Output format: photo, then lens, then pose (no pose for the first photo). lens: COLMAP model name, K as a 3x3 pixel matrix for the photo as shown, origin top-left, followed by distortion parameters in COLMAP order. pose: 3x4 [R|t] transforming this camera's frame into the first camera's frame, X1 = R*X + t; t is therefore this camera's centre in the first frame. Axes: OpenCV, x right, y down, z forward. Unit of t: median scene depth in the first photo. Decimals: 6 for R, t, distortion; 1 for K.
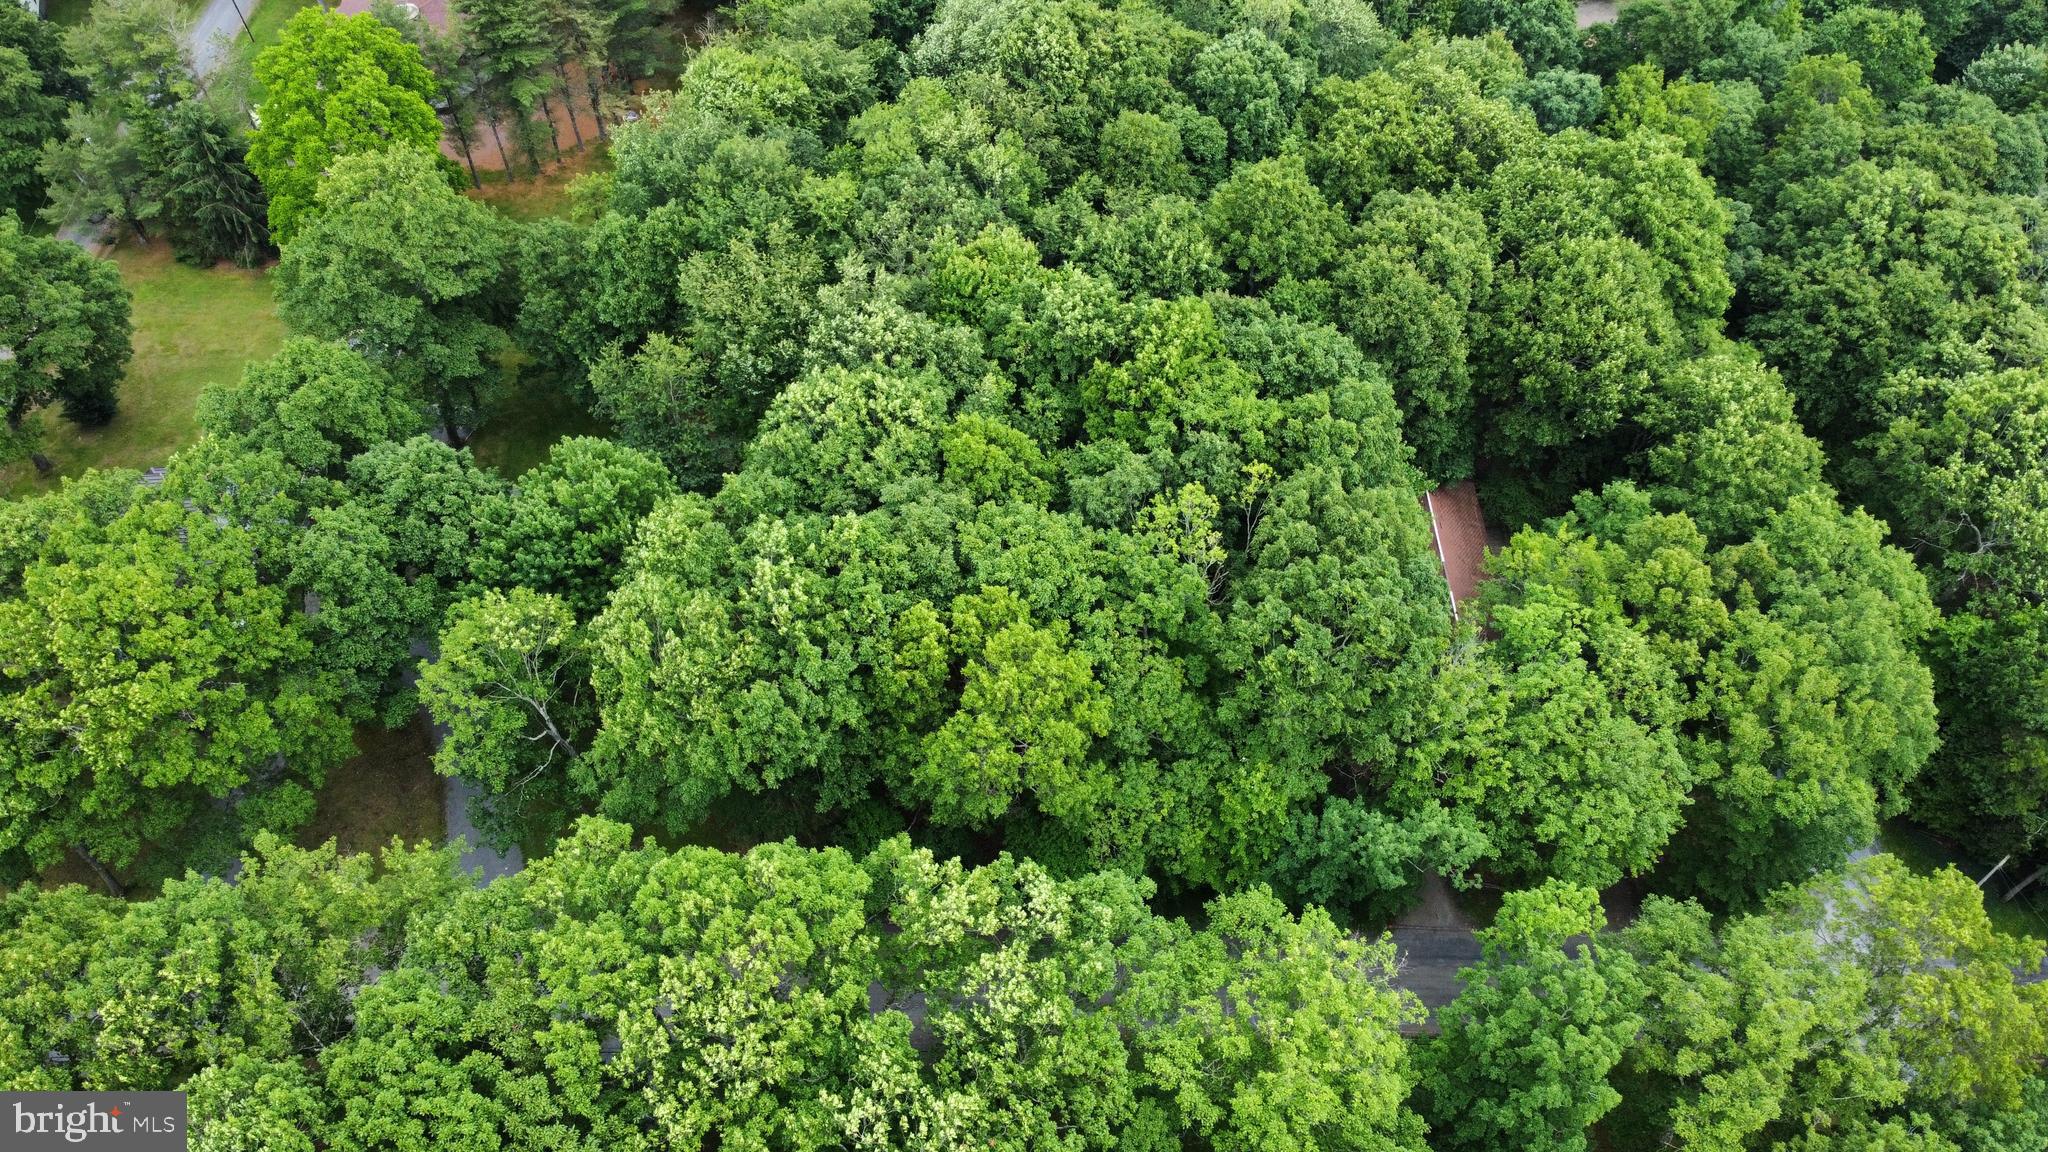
lens RADIAL K [[1467.9, 0, 1024.0], [0, 1467.9, 576.0], [0, 0, 1]] dist [-0.007191, 0.010133]
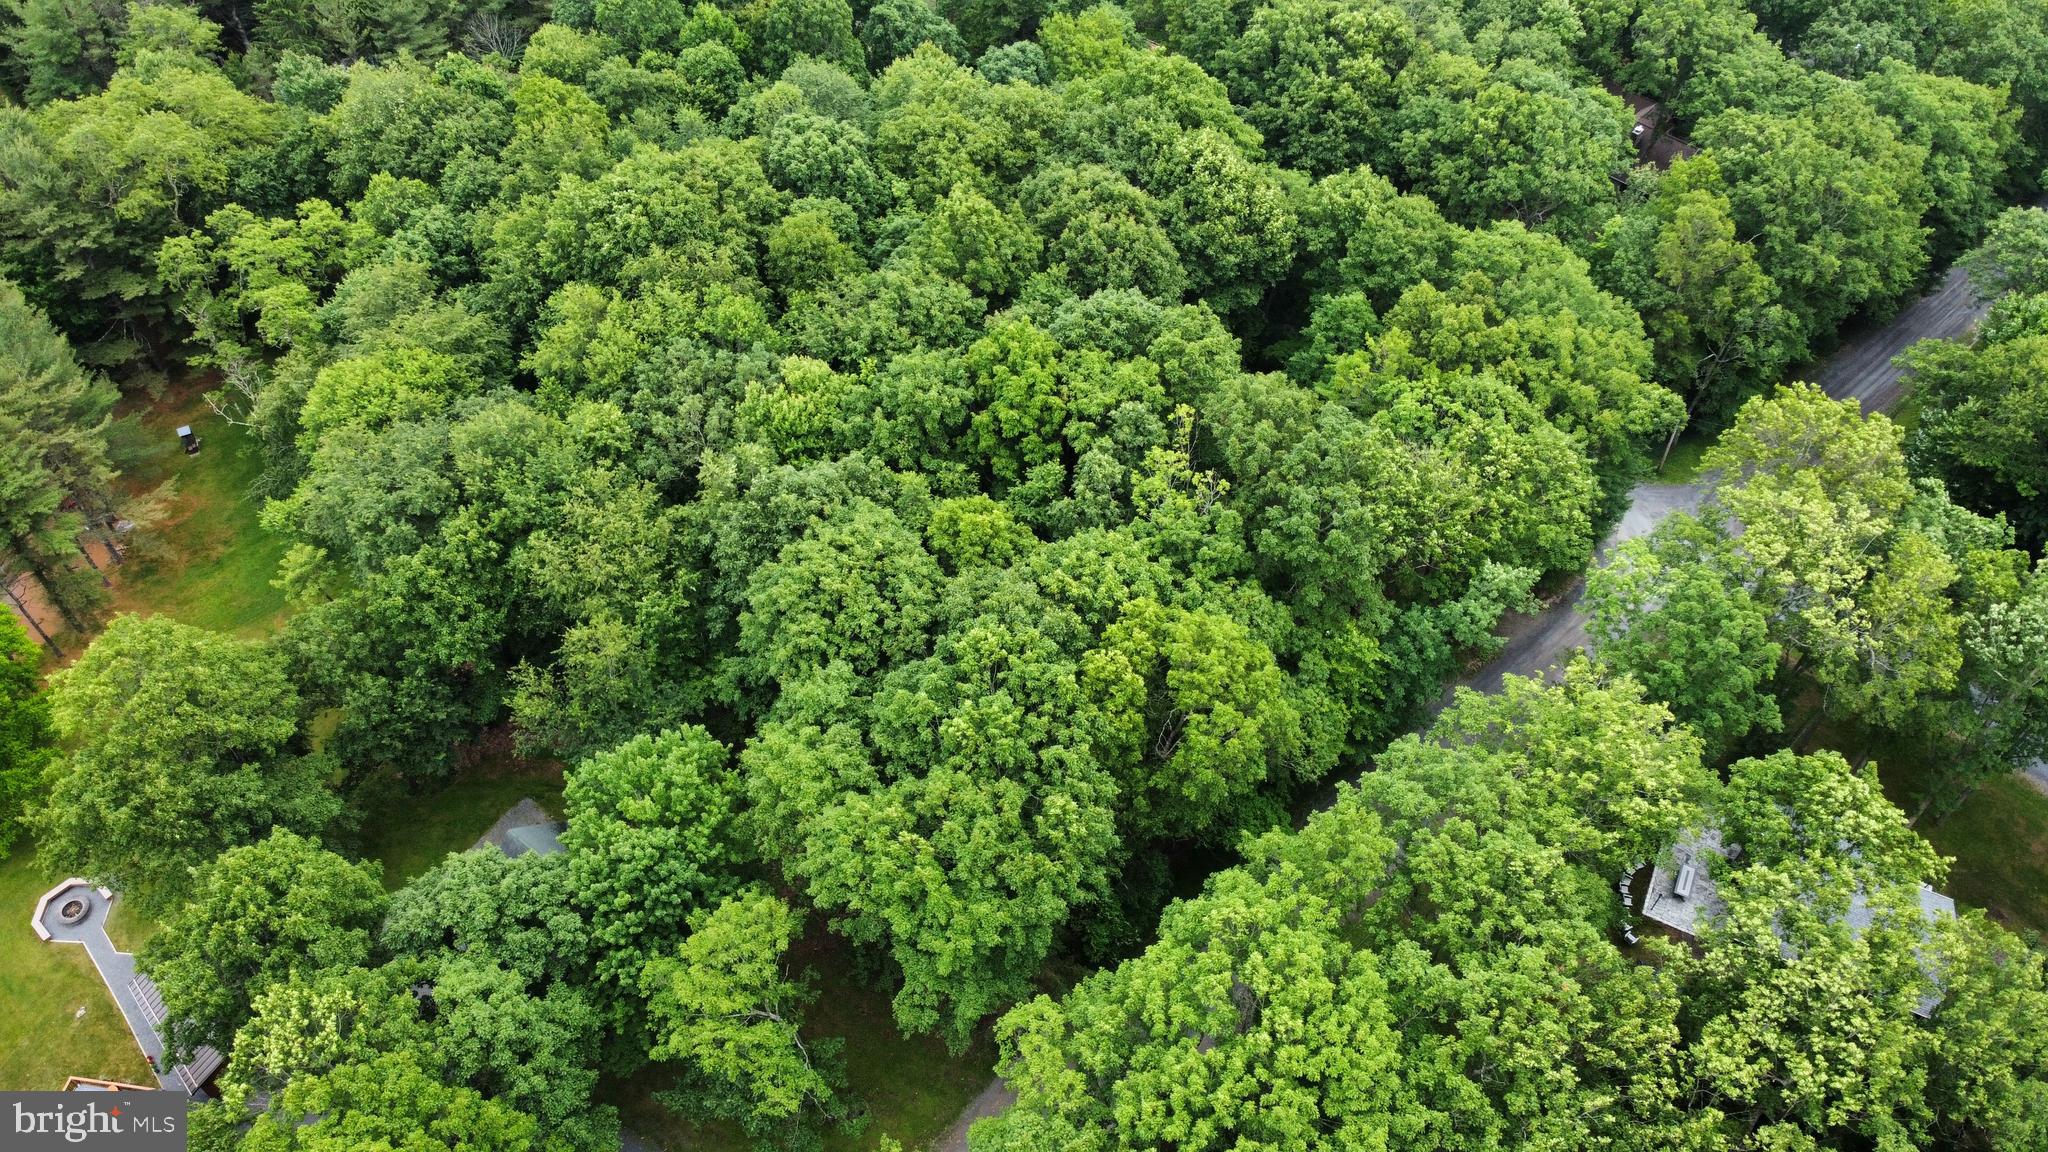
lens RADIAL K [[1452.8, 0, 1024.0], [0, 1452.8, 576.0], [0, 0, 1]] dist [0.005920, -0.006370]
pose [[0.737791, -0.522703, 0.427136, -0.439533], [0.551376, 0.831691, 0.065383, -0.102330], [-0.389421, 0.187273, 0.901820, 0.085246]]
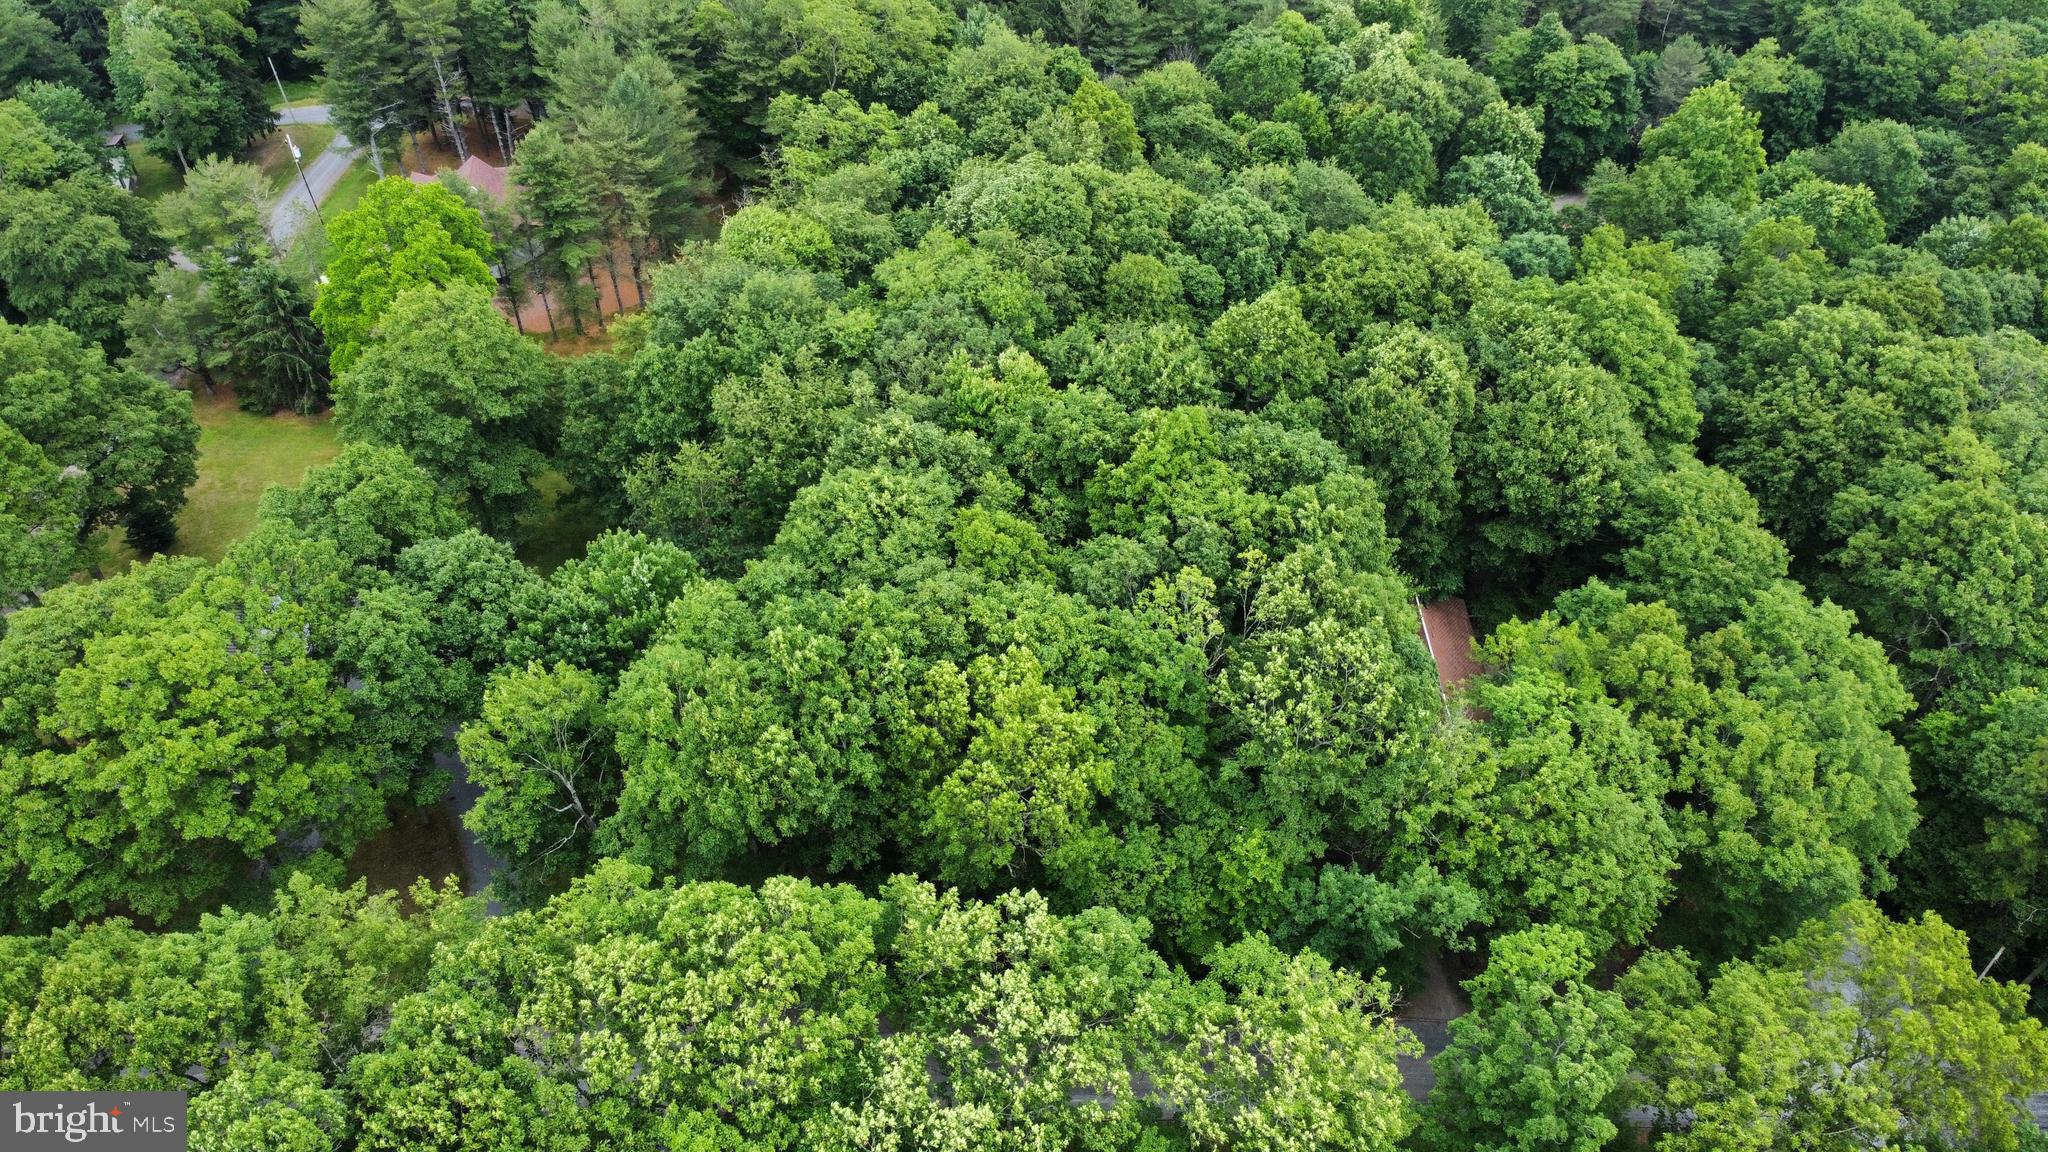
lens RADIAL K [[1452.8, 0, 1024.0], [0, 1452.8, 576.0], [0, 0, 1]] dist [0.005920, -0.006370]
pose [[0.999948, -0.000508, -0.010206, 0.005706], [-0.000953, 0.989775, -0.142631, 0.088047], [0.010174, 0.142633, 0.989723, -0.039891]]
